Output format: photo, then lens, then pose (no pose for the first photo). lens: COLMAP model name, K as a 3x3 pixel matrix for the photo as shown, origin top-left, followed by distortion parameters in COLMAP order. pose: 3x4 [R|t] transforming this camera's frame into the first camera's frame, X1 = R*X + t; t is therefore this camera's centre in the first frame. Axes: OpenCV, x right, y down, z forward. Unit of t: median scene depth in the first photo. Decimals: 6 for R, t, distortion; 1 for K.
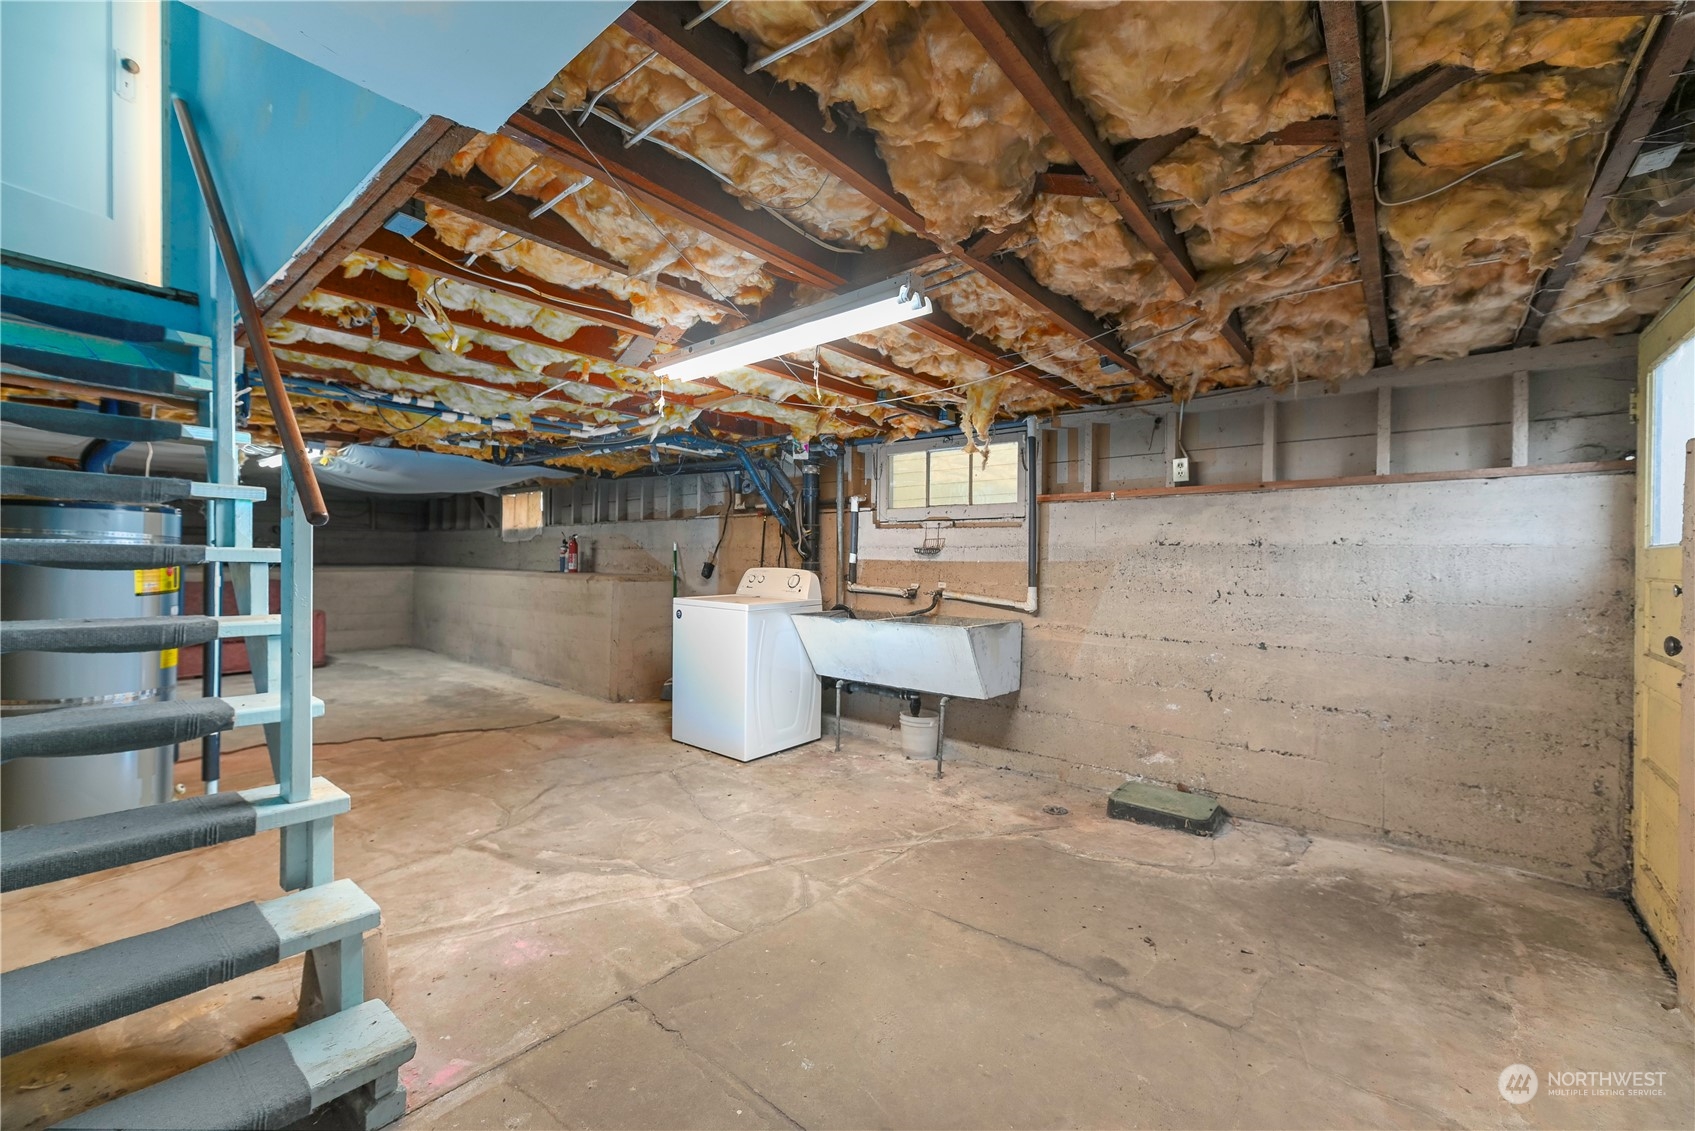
lens RADIAL K [[690.2, 0, 847.6], [0, 690.2, 563.2], [0, 0, 1]] dist [0.012938, 0.000009]
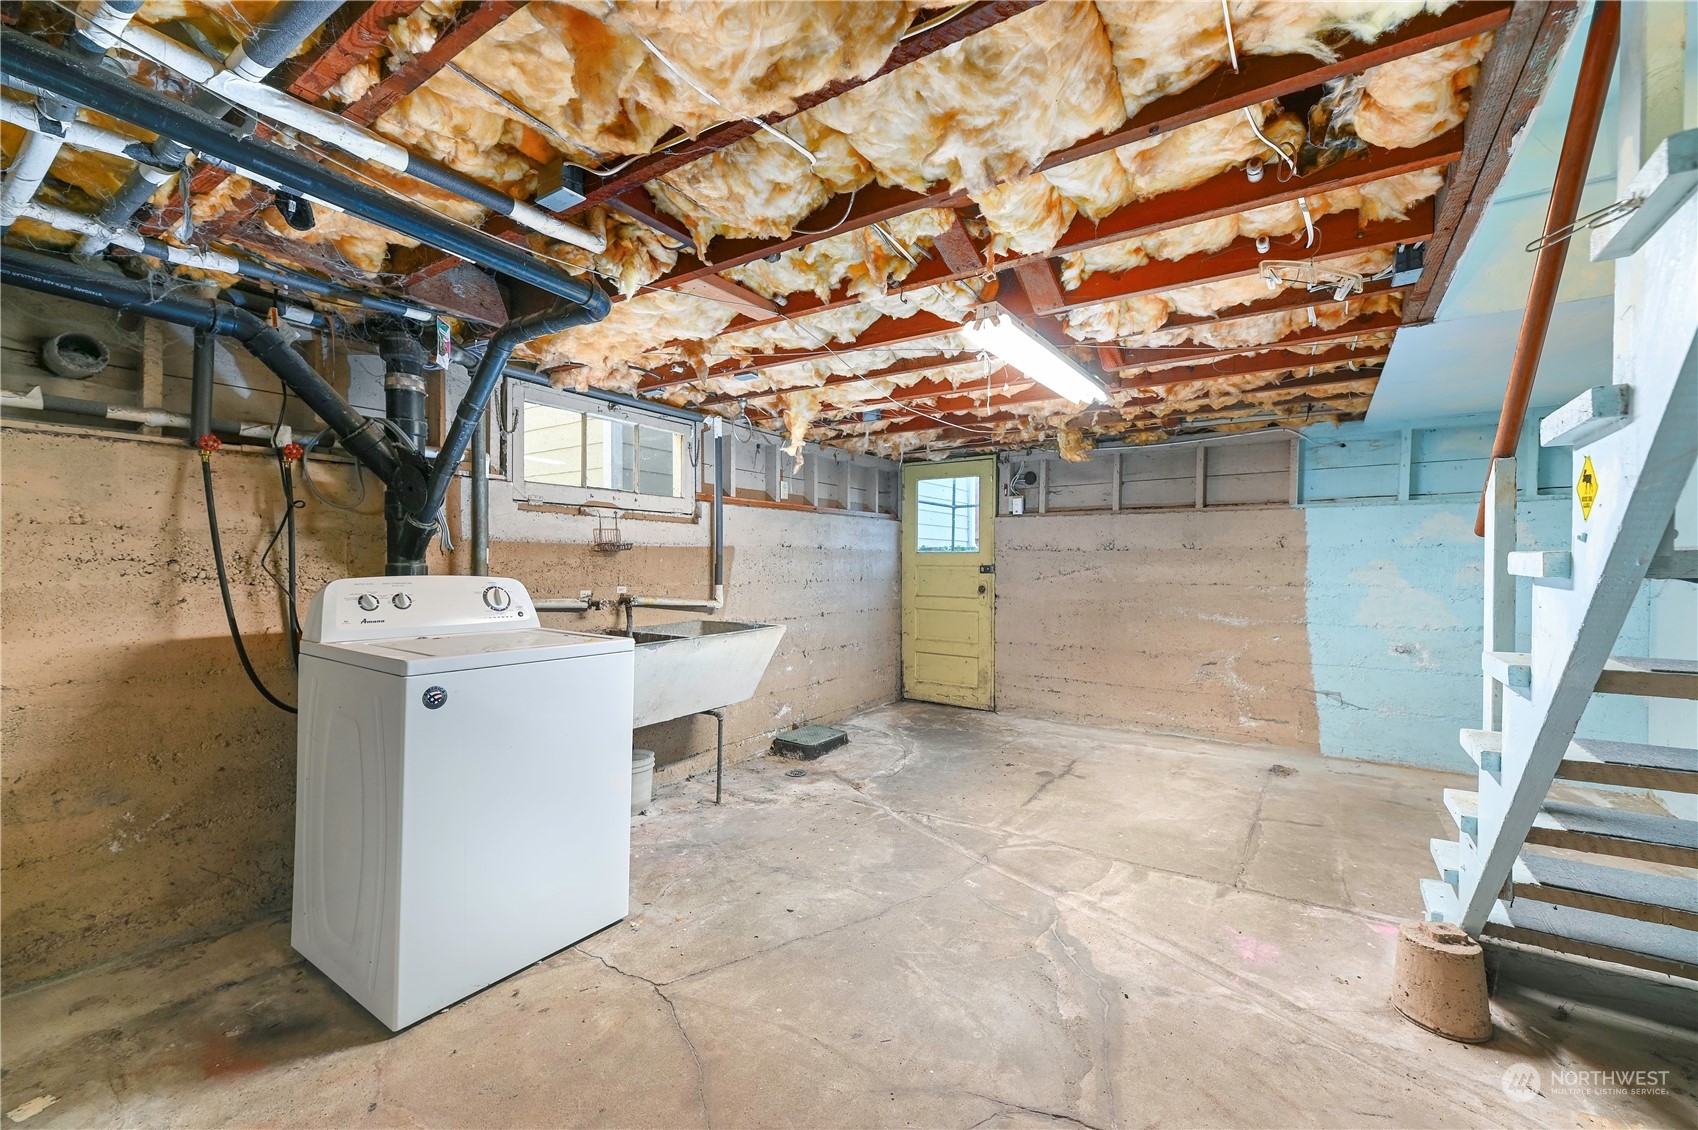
lens RADIAL K [[682.9, 0, 851.5], [0, 682.9, 564.1], [0, 0, 1]] dist [0.007605, 0.000065]
pose [[-0.102304, -0.014295, 0.994650, -0.925950], [0.001208, 0.999894, 0.014495, -0.012479], [-0.994752, 0.002685, -0.102276, 1.118145]]
